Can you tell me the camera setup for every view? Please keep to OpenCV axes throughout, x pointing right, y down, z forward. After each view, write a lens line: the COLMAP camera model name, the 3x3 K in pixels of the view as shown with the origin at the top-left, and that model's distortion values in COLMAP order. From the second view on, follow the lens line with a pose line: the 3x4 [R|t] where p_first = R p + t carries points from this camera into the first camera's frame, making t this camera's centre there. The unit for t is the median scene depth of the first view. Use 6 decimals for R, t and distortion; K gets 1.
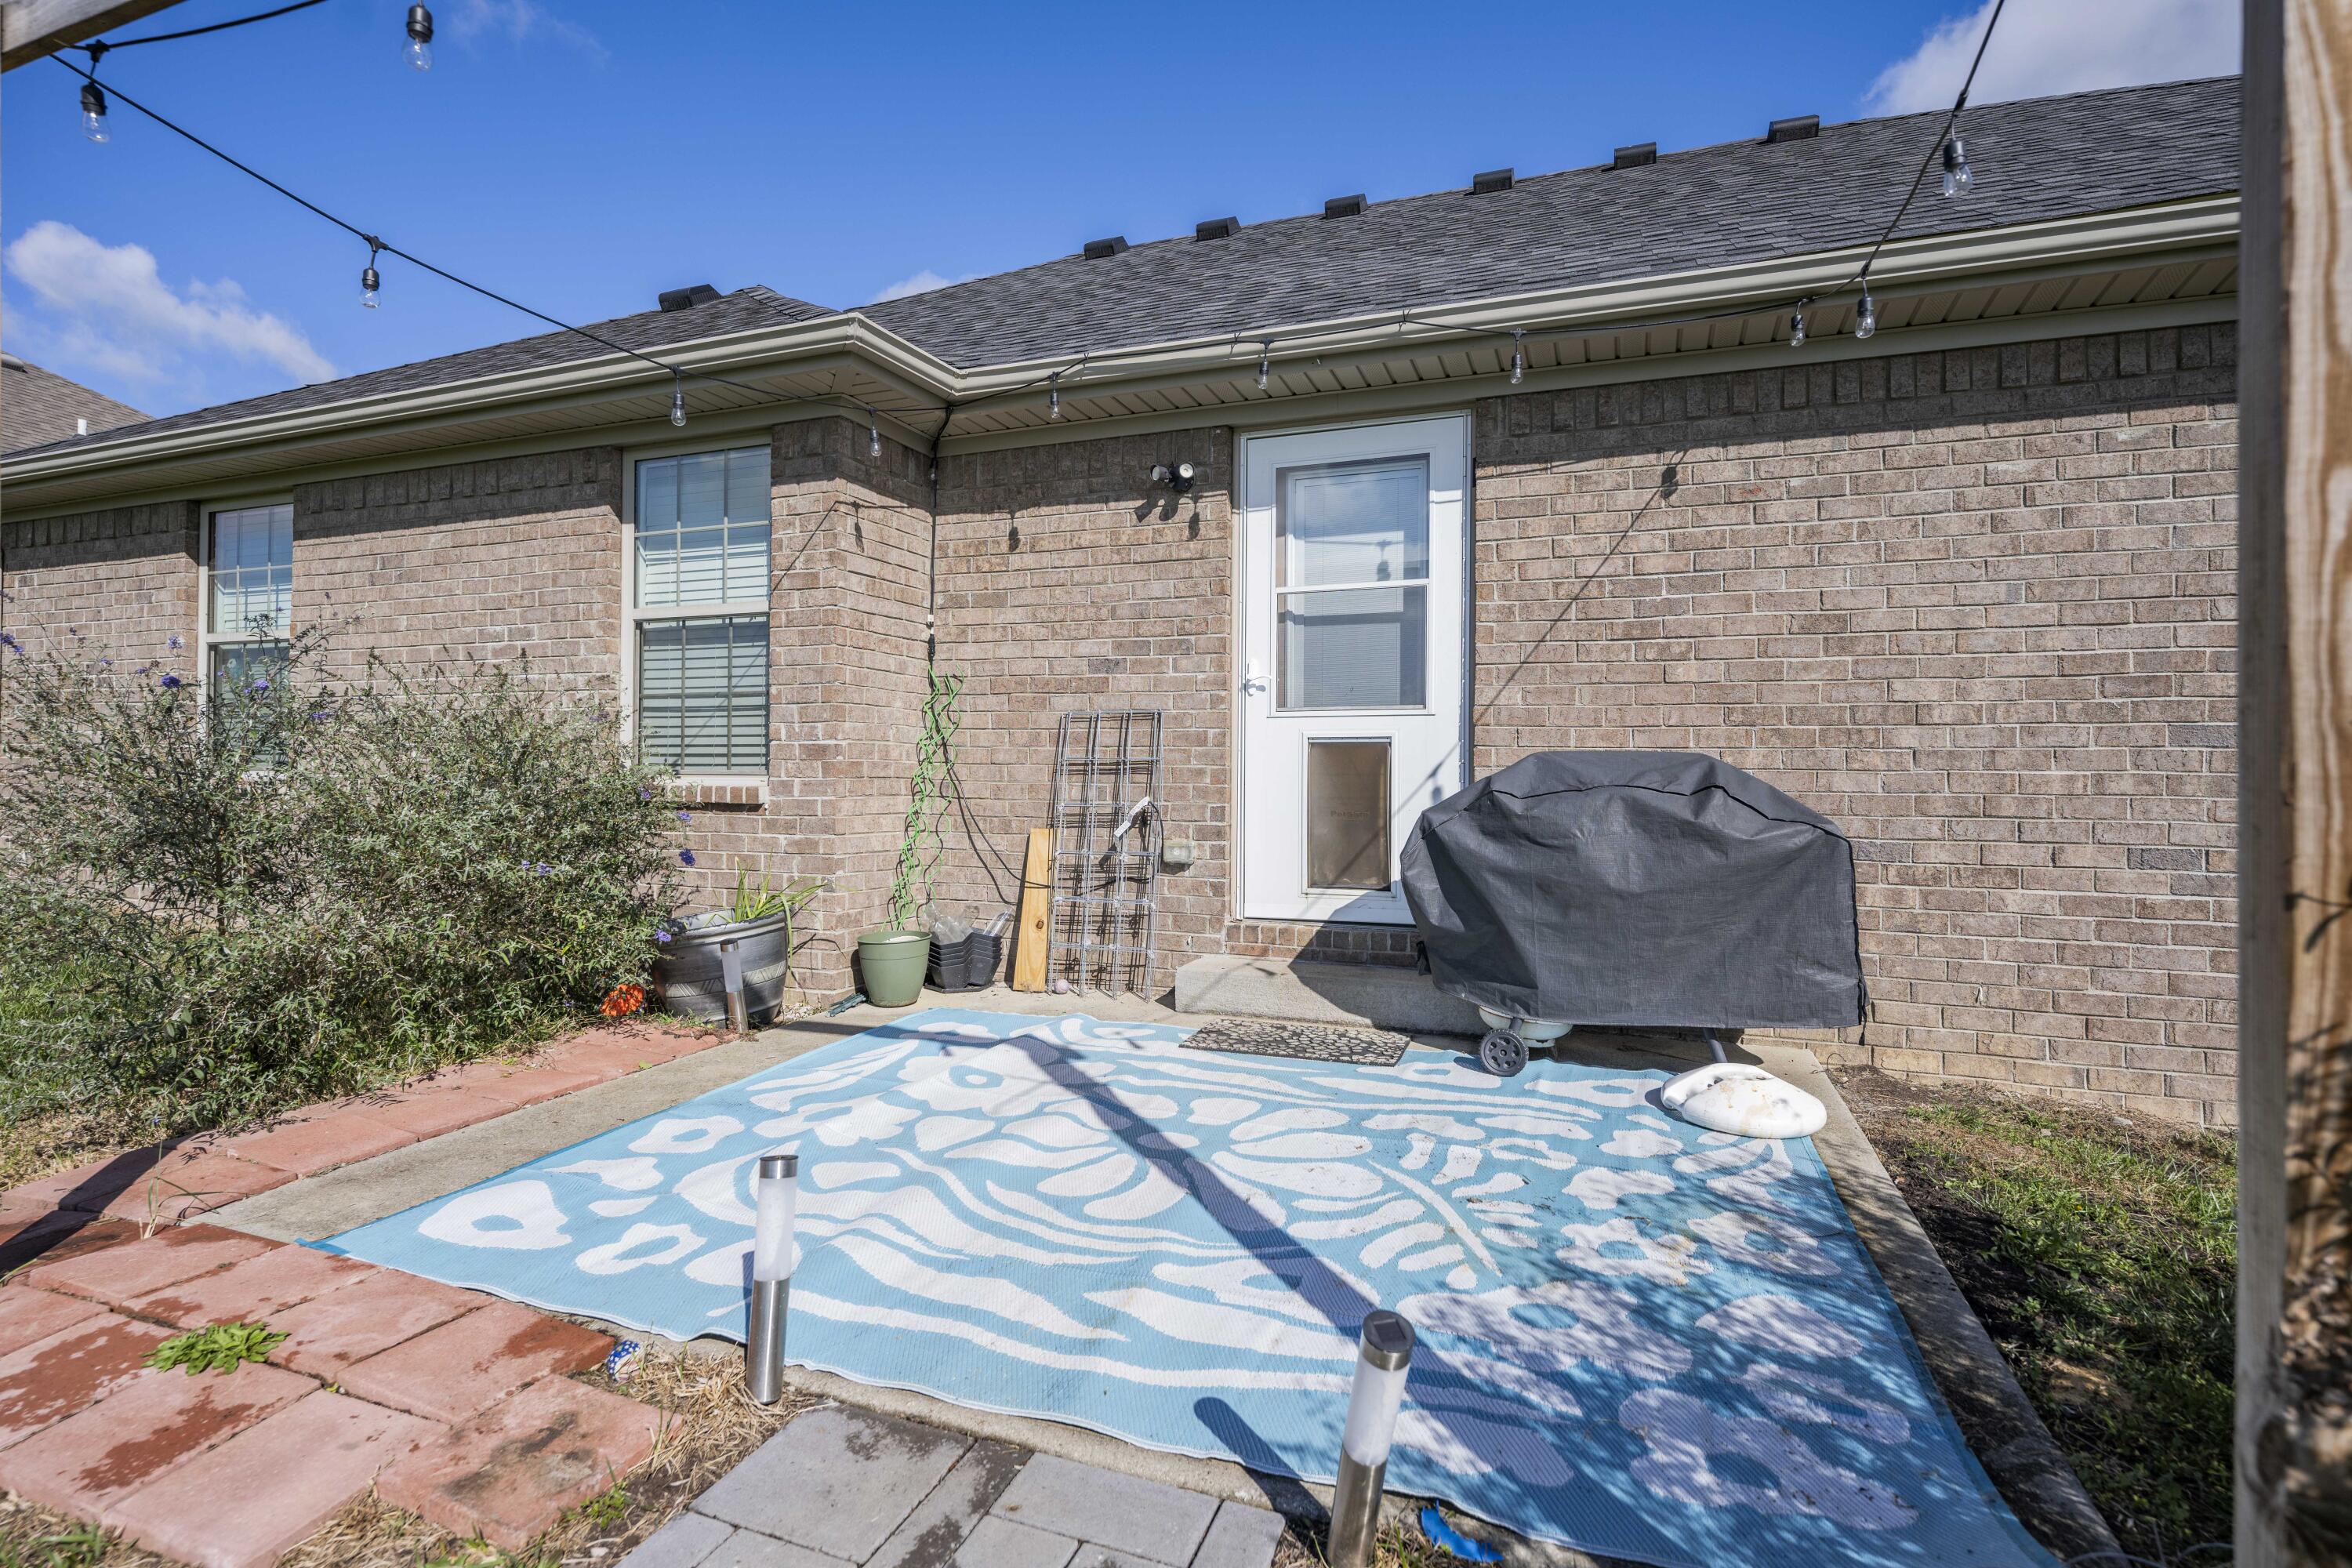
lens RADIAL K [[1147.2, 0, 1173.8], [0, 1147.2, 765.9], [0, 0, 1]] dist [0.000708, -0.000083]
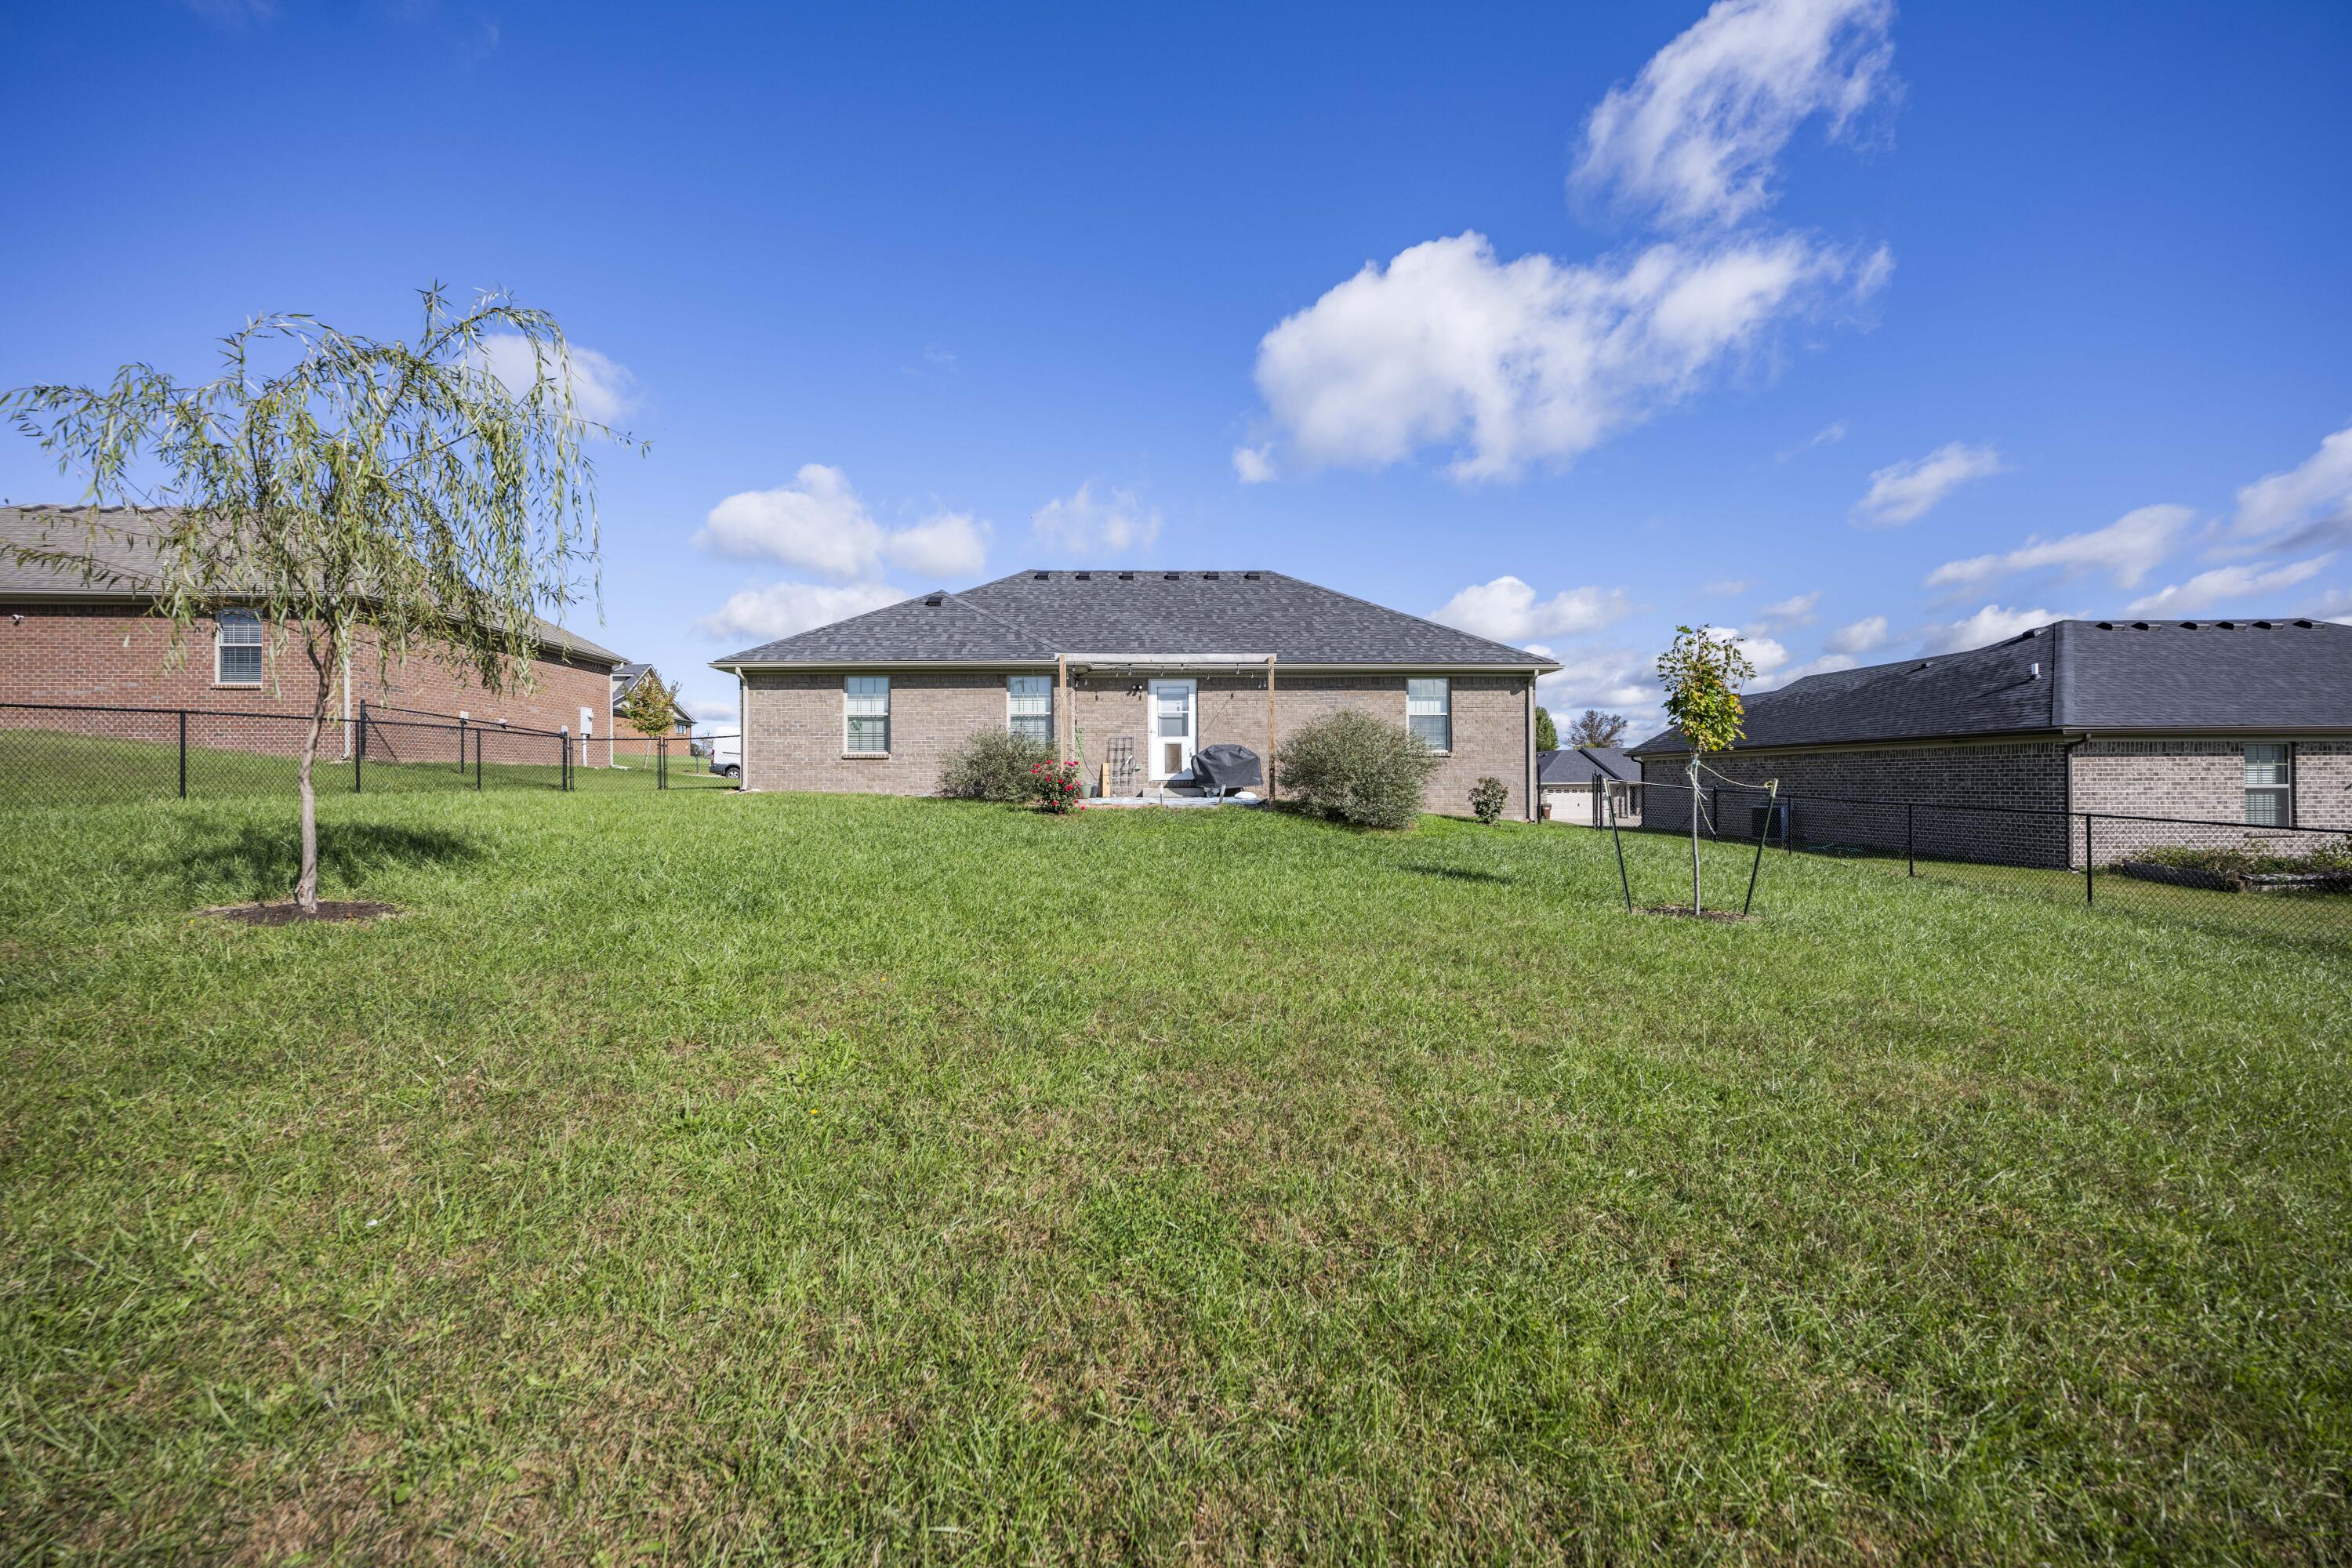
lens RADIAL K [[956.4, 0, 1175.2], [0, 956.4, 766.7], [0, 0, 1]] dist [0.002110, 0.000178]
pose [[0.921680, -0.007603, 0.387876, -1.387001], [0.011193, 0.999913, -0.006998, 0.104186], [-0.387789, 0.010791, 0.921685, -2.699387]]
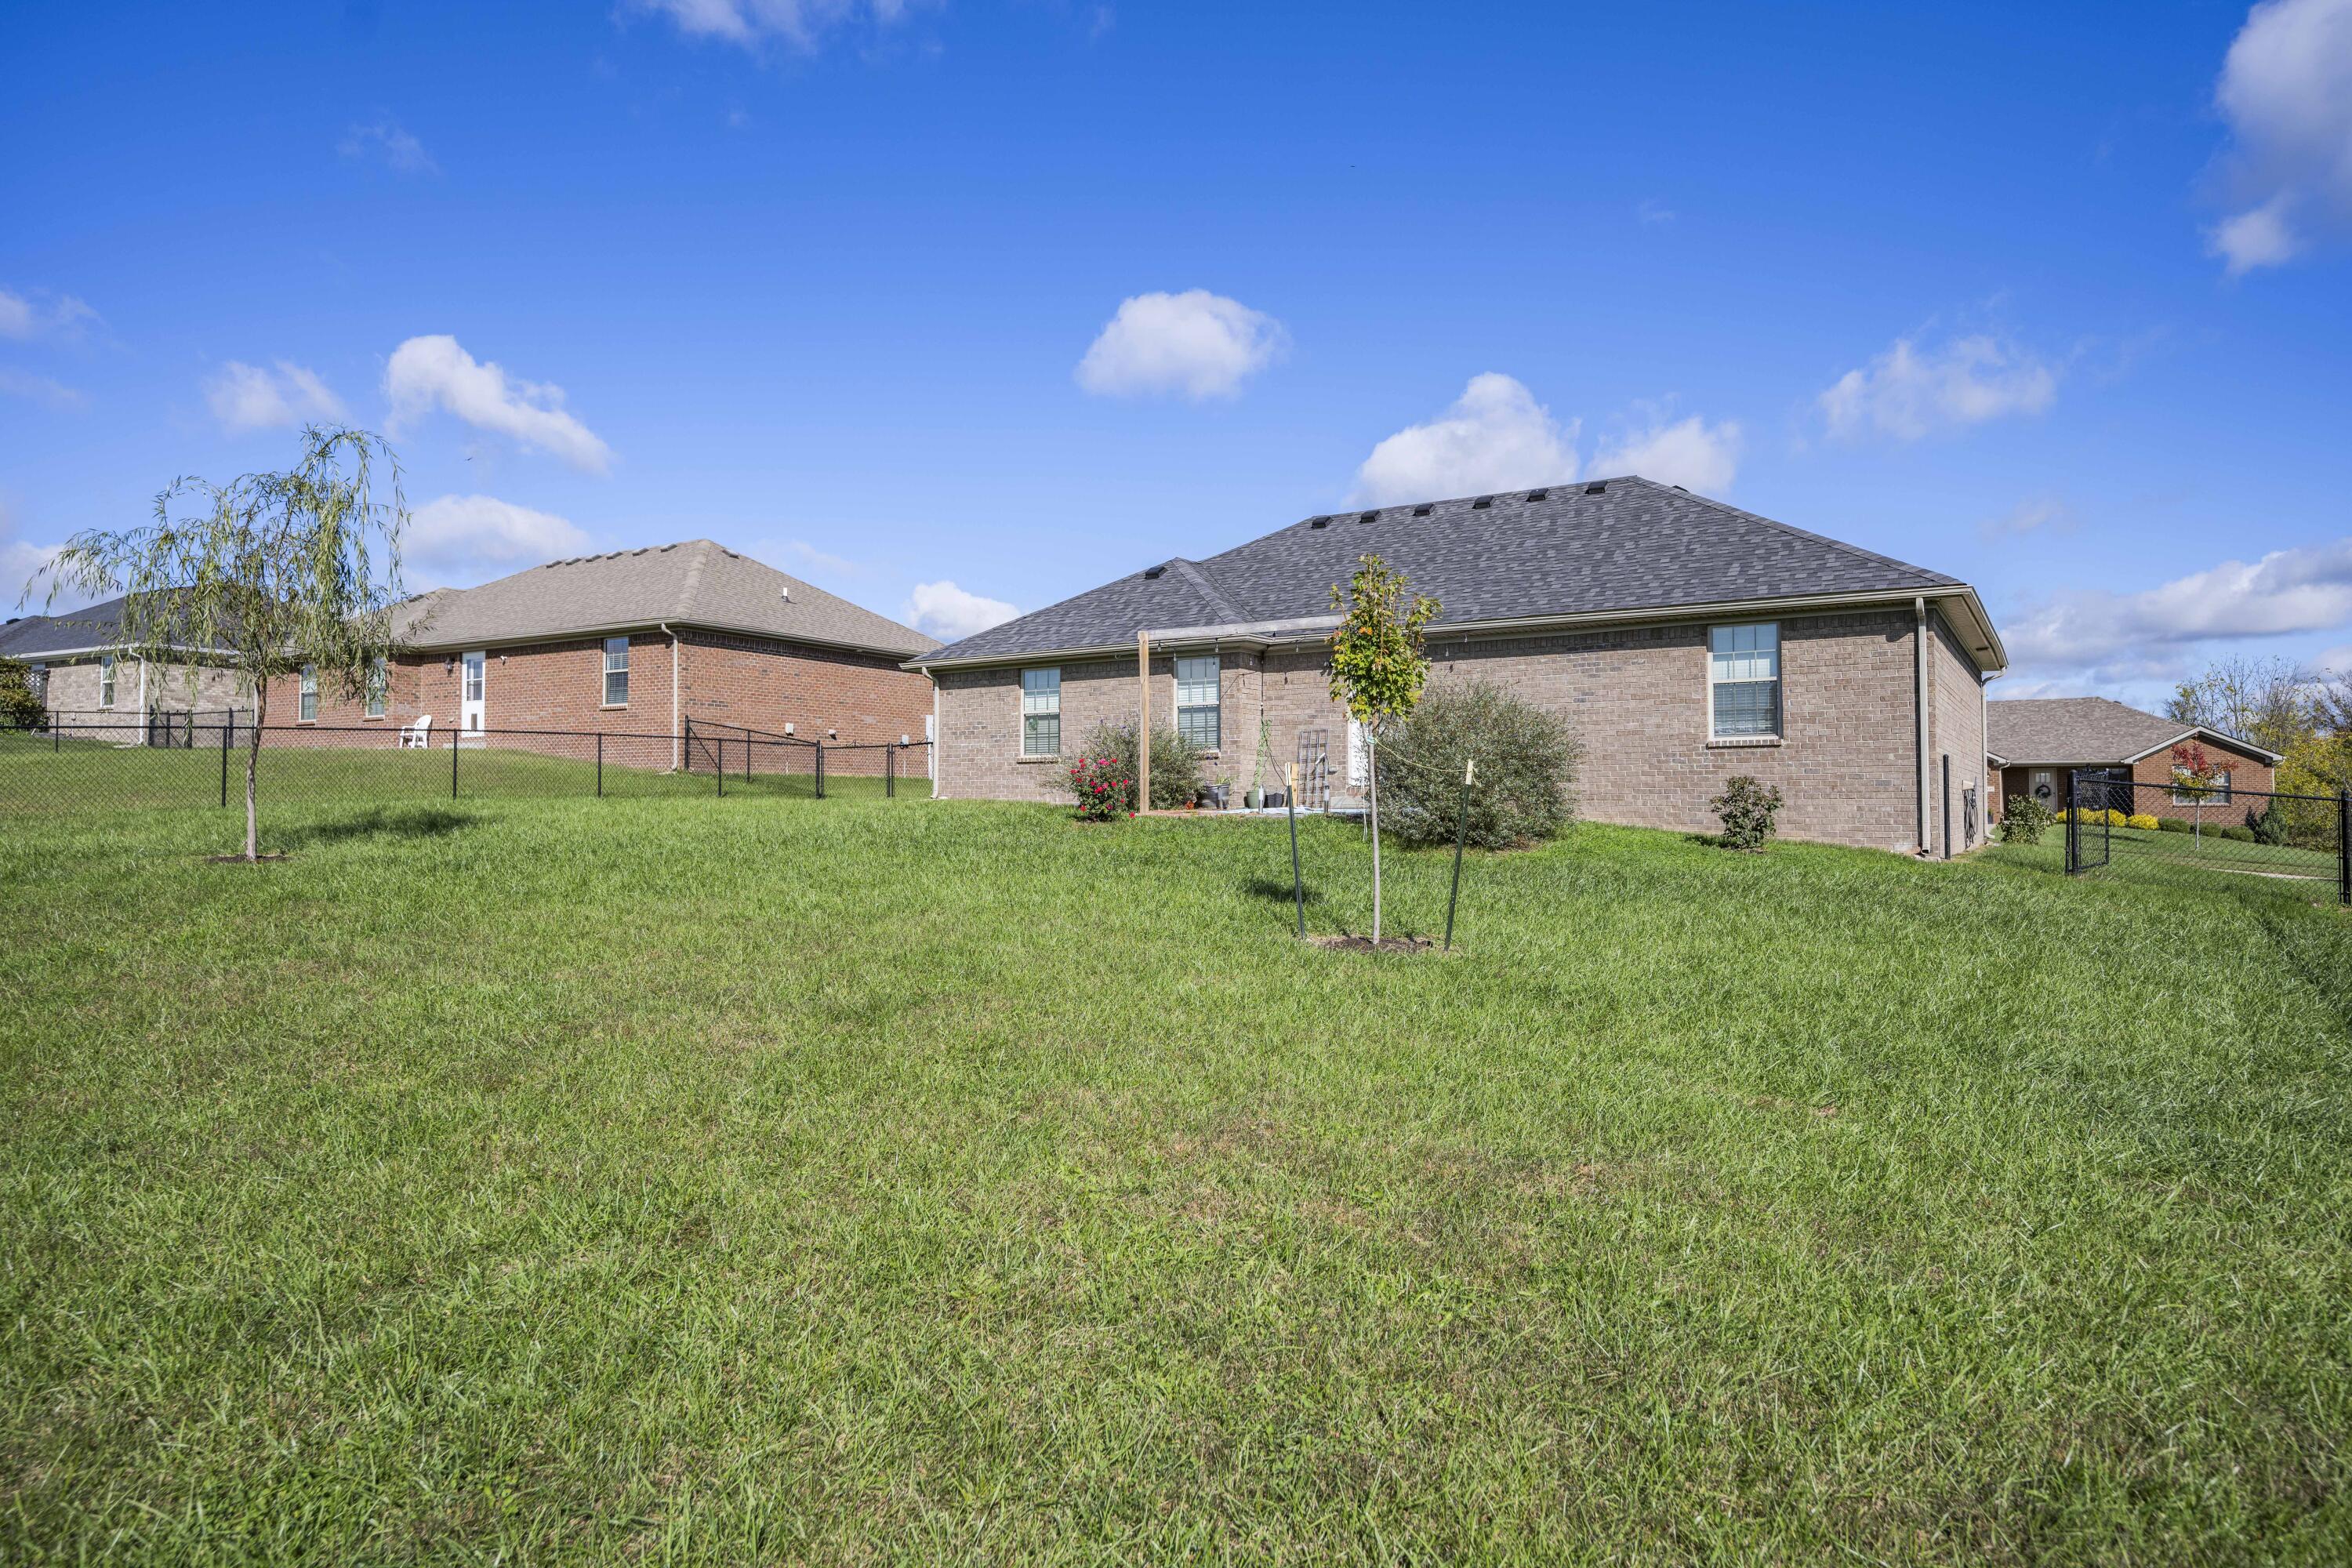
lens RADIAL K [[1360.5, 0, 1182.3], [0, 1360.5, 789.0], [0, 0, 1]] dist [-0.007254, -0.000628]
pose [[0.980023, -0.012431, -0.198497, 0.387186], [0.010052, 0.999865, -0.012988, 0.190841], [0.198632, 0.010733, 0.980015, -3.273267]]
